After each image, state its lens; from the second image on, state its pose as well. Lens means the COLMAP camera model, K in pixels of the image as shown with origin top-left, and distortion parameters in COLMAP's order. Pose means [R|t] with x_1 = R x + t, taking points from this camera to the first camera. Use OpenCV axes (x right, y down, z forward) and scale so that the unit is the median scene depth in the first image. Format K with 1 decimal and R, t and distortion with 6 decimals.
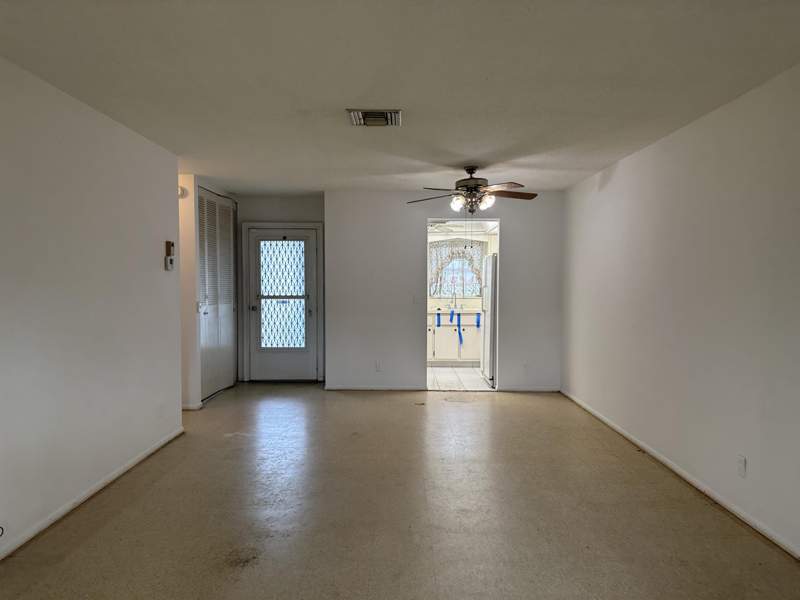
lens RADIAL K [[554.1, 0, 400.0], [0, 554.1, 300.0], [0, 0, 1]] dist [0.096671, -0.147654]
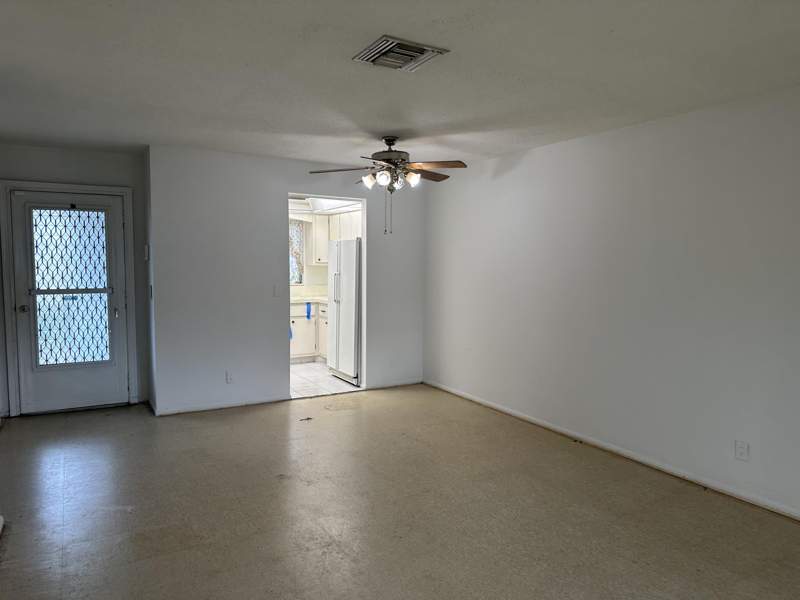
lens RADIAL K [[554.1, 0, 400.0], [0, 554.1, 300.0], [0, 0, 1]] dist [0.096671, -0.147654]
pose [[0.863016, -0.031735, 0.504179, -0.212738], [0.011389, 0.998993, 0.043385, -0.020166], [-0.505048, -0.031700, 0.862509, 0.182676]]
